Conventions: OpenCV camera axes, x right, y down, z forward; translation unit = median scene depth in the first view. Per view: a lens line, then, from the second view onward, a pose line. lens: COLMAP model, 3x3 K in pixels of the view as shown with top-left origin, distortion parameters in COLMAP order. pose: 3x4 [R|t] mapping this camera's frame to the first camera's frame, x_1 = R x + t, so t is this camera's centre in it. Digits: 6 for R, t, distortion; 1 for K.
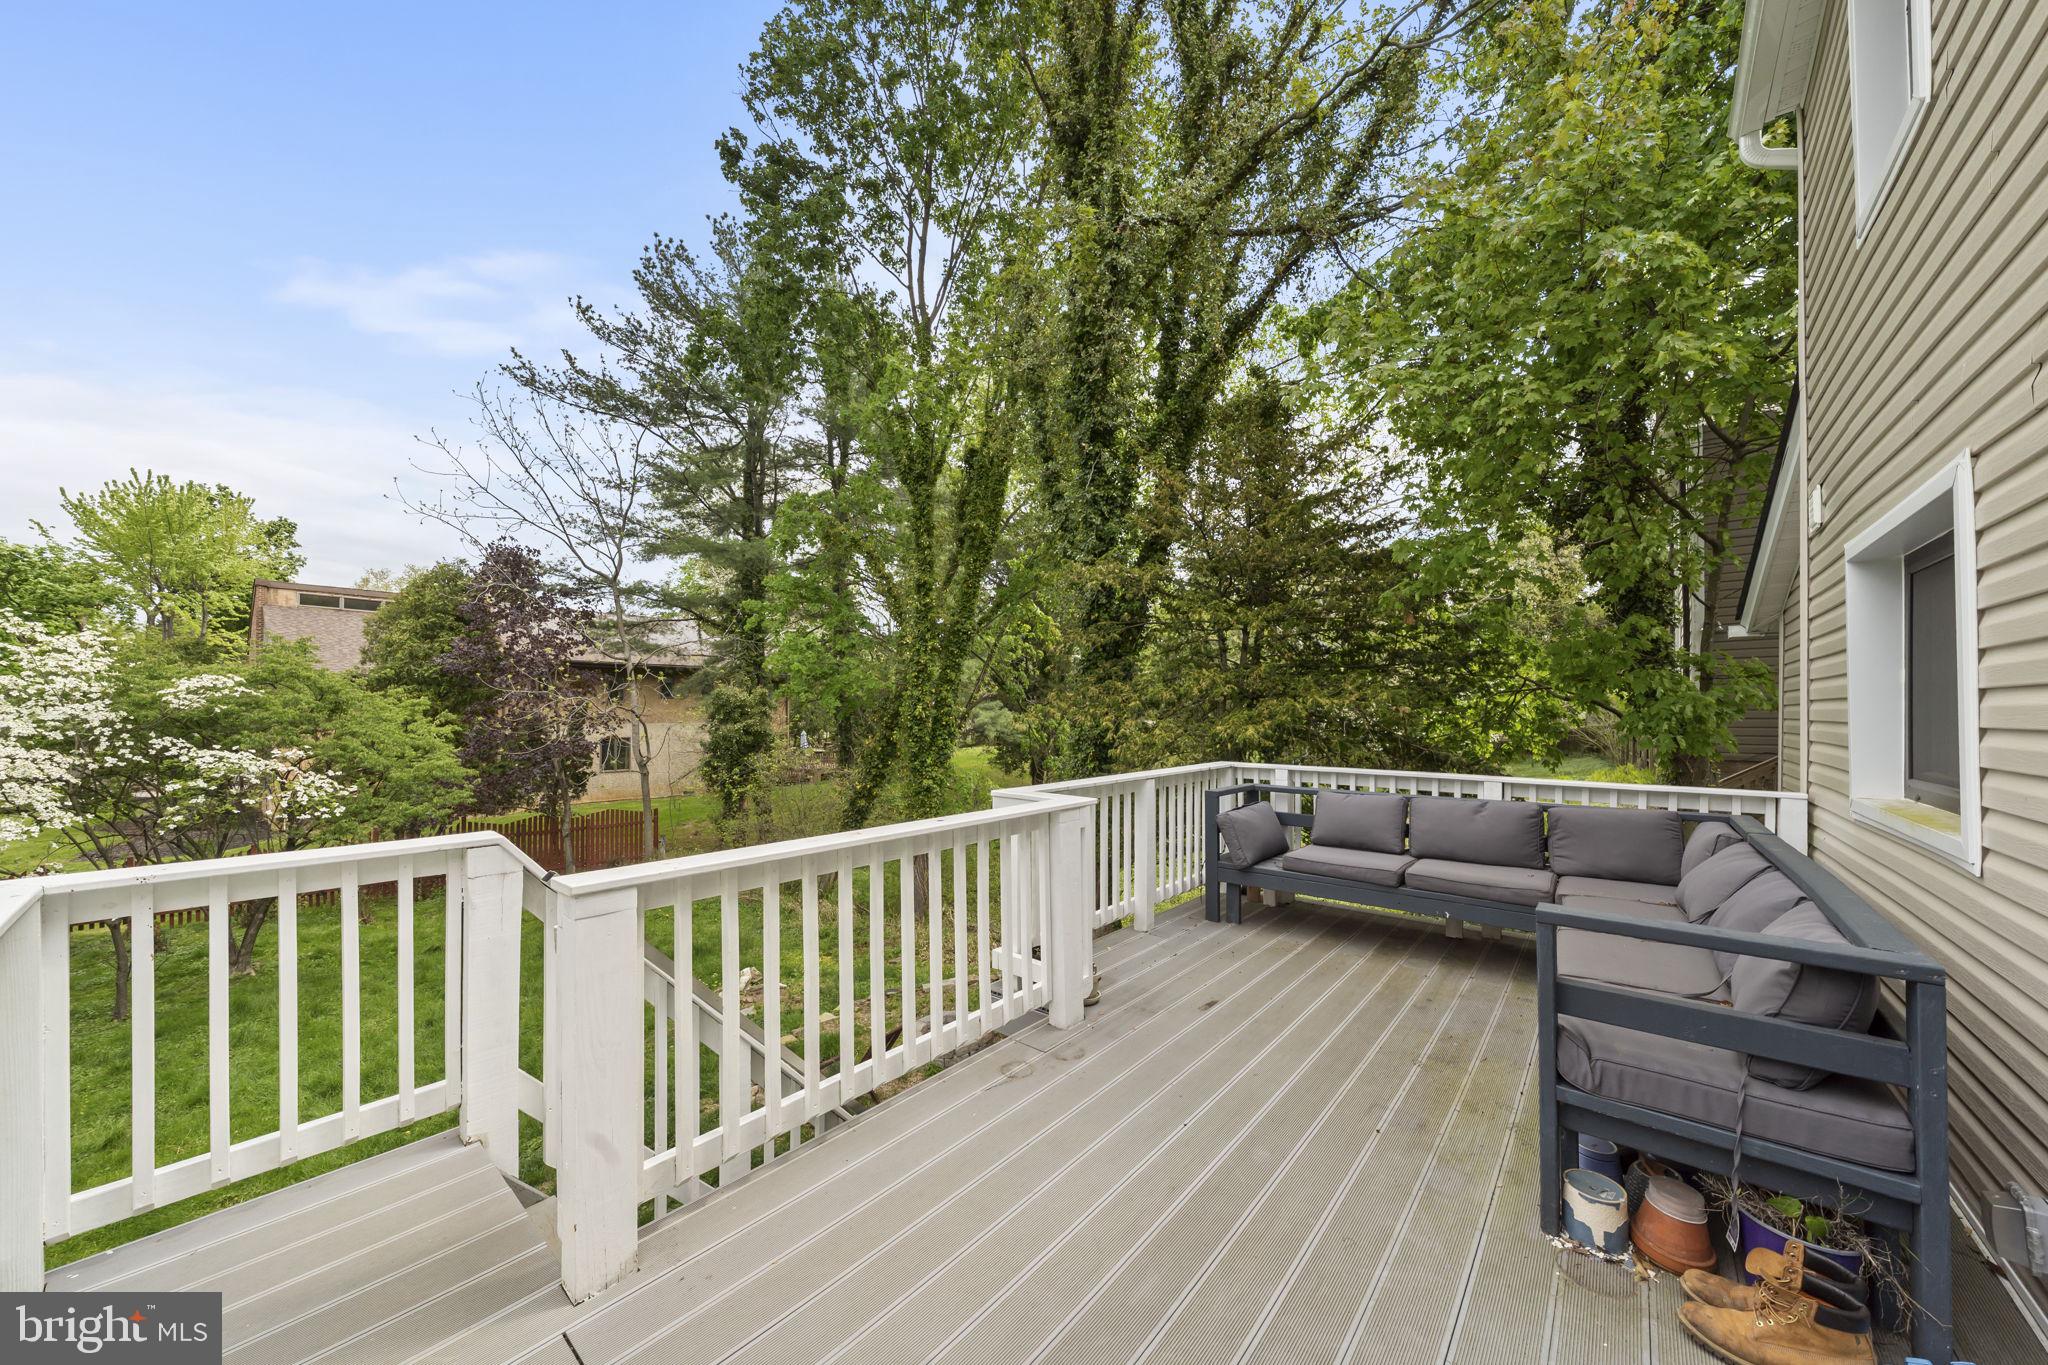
lens RADIAL K [[723.4, 0, 1004.4], [0, 723.4, 711.4], [0, 0, 1]] dist [-0.002451, -0.000262]
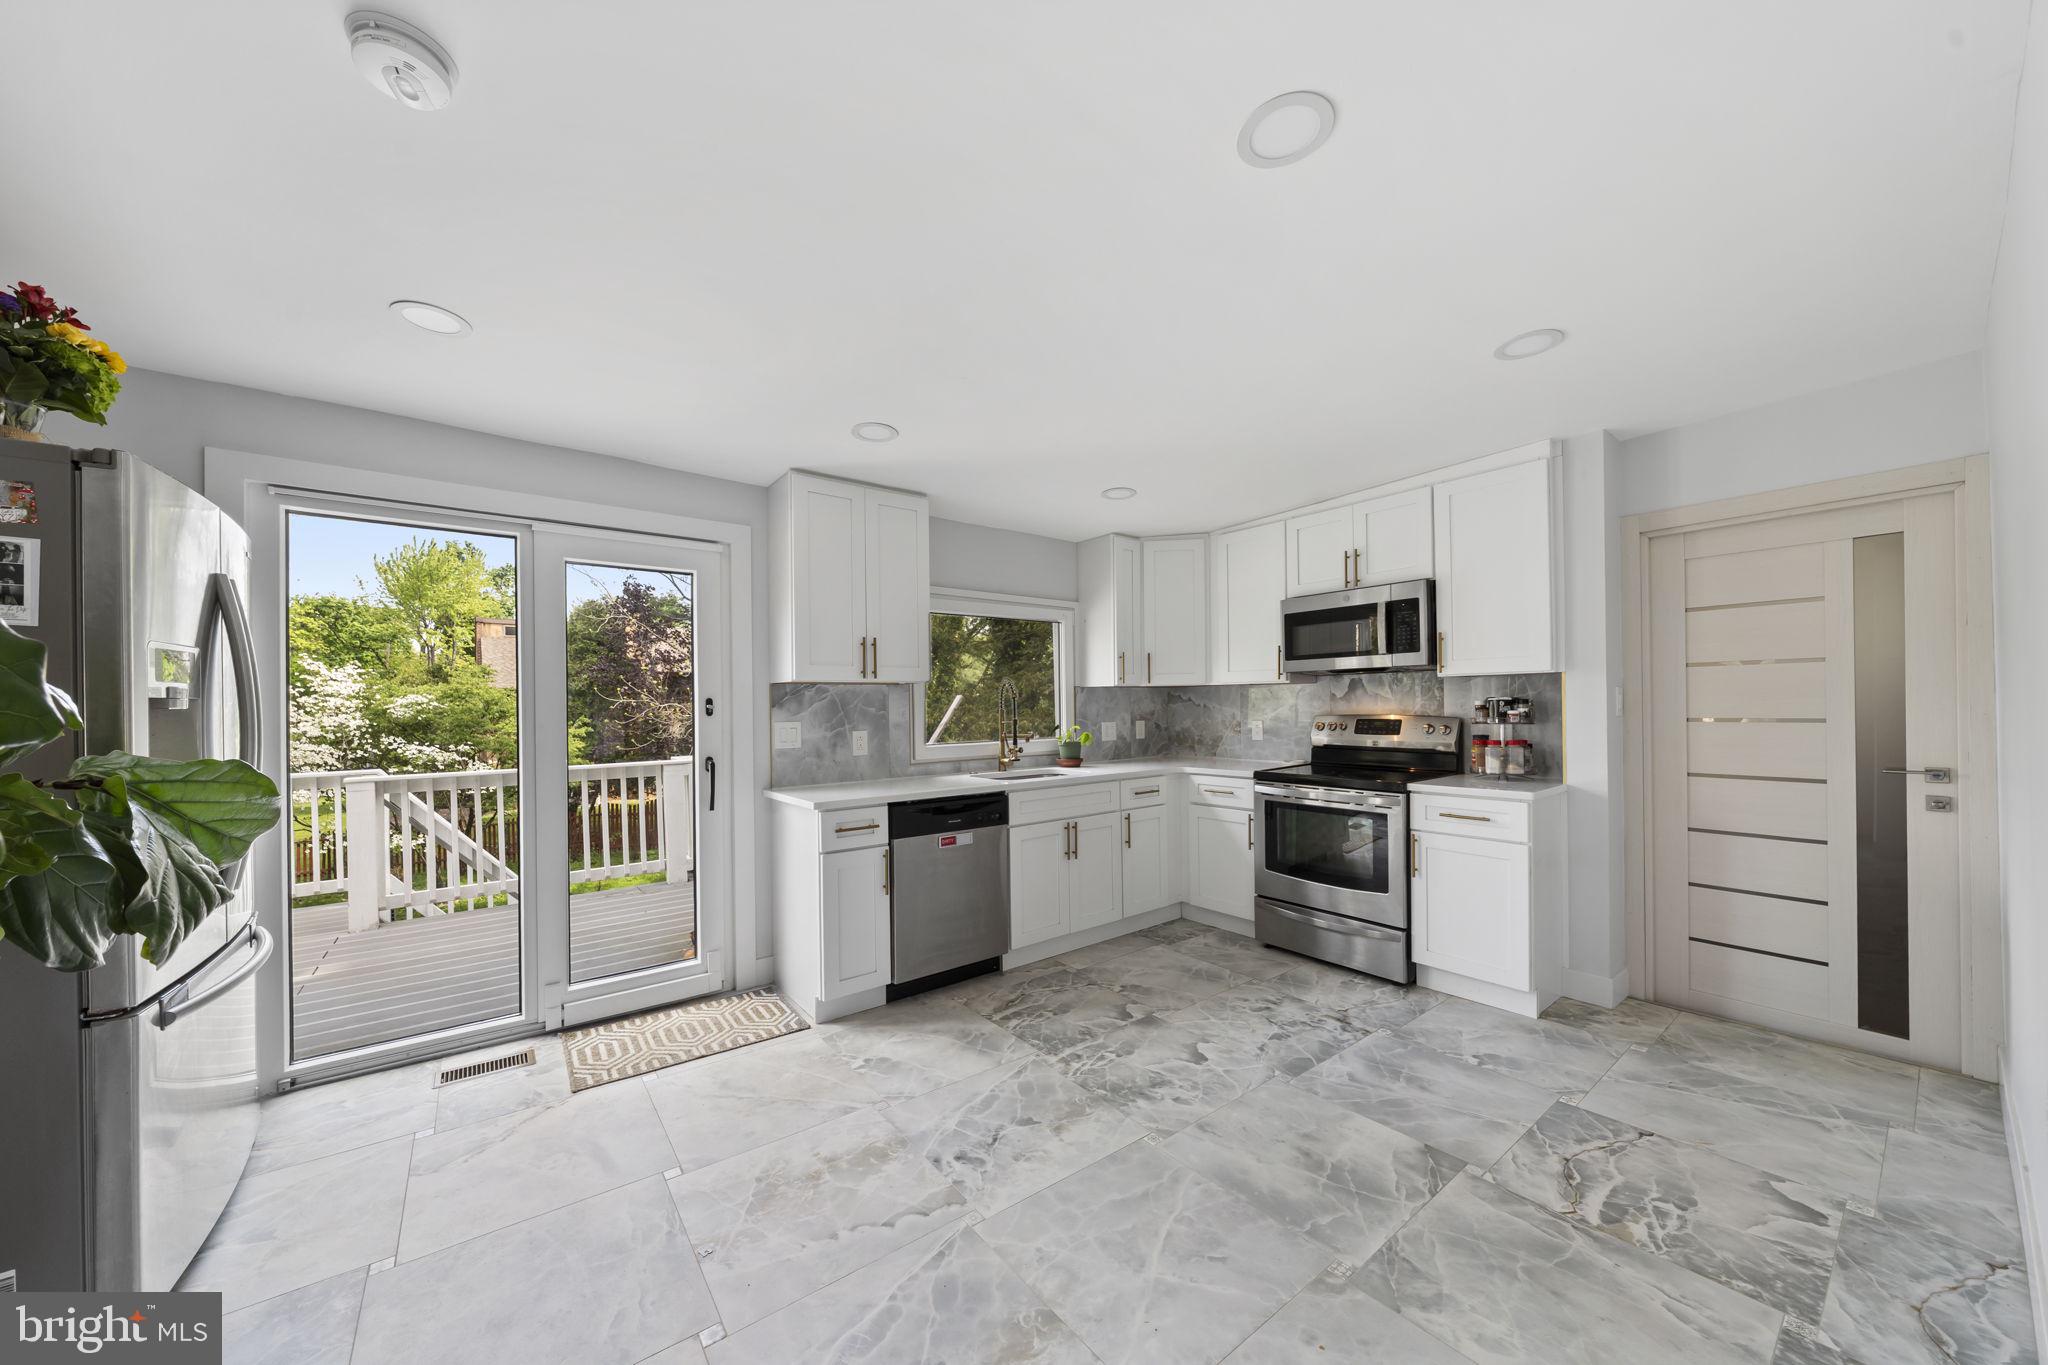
lens RADIAL K [[723.4, 0, 1025.0], [0, 723.4, 711.9], [0, 0, 1]] dist [-0.002451, -0.000262]
pose [[0.979078, -0.017611, -0.202721, 0.475433], [0.019104, 0.999803, 0.005411, 0.001999], [0.202585, -0.009171, 0.979222, -0.209771]]
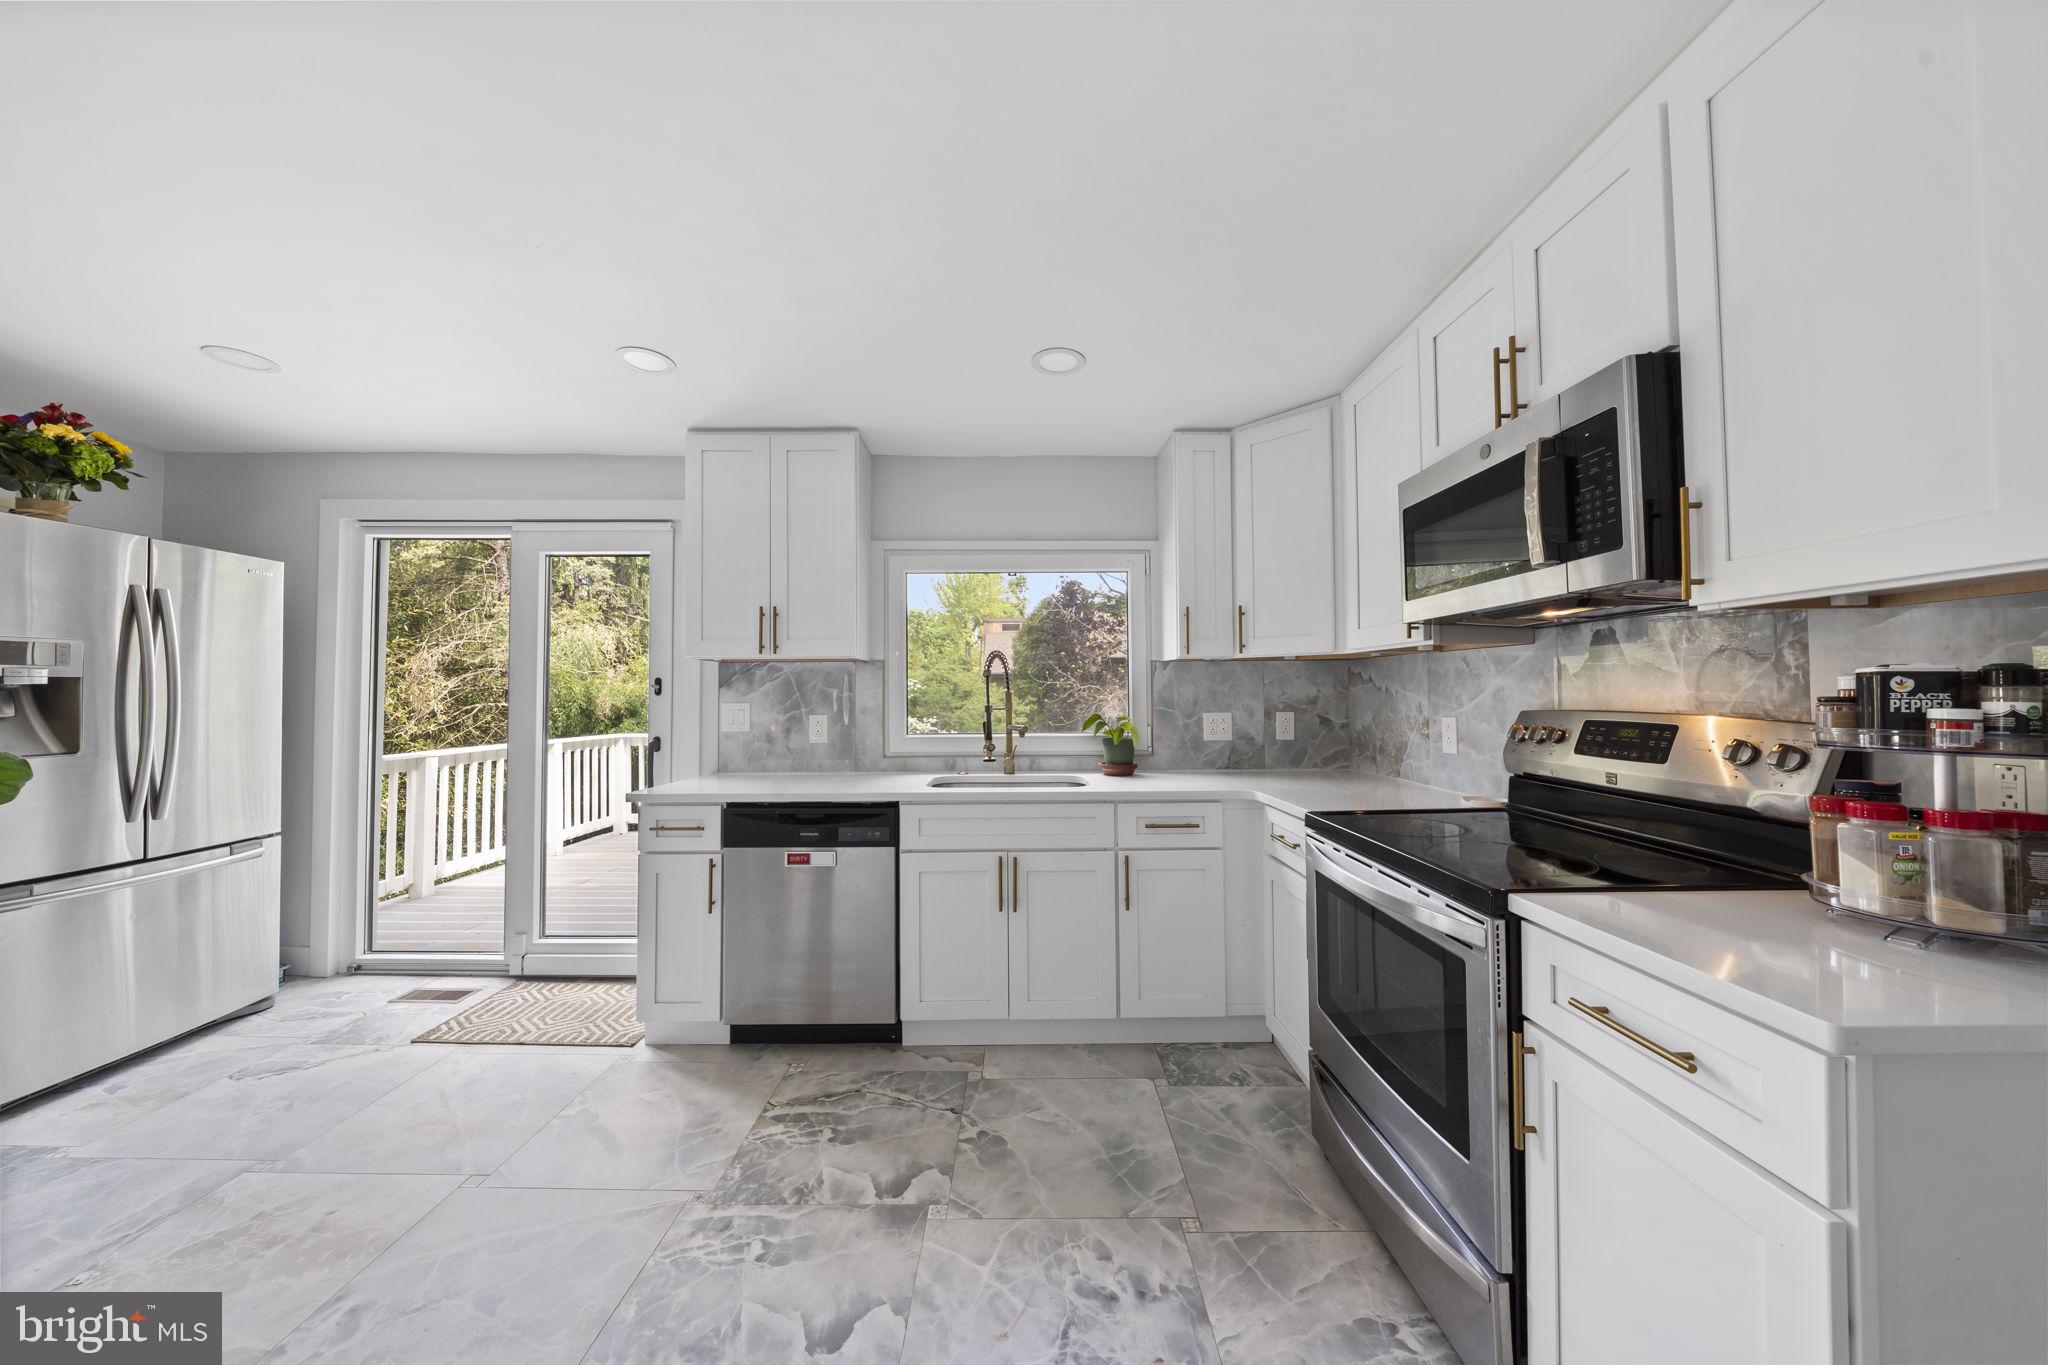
lens RADIAL K [[704.1, 0, 1023.3], [0, 704.1, 680.5], [0, 0, 1]] dist [-0.006690, -0.000074]
pose [[0.646392, -0.023409, -0.762646, 0.629192], [0.007271, 0.999673, -0.024522, 0.005312], [0.762971, 0.010306, 0.646351, 0.020694]]
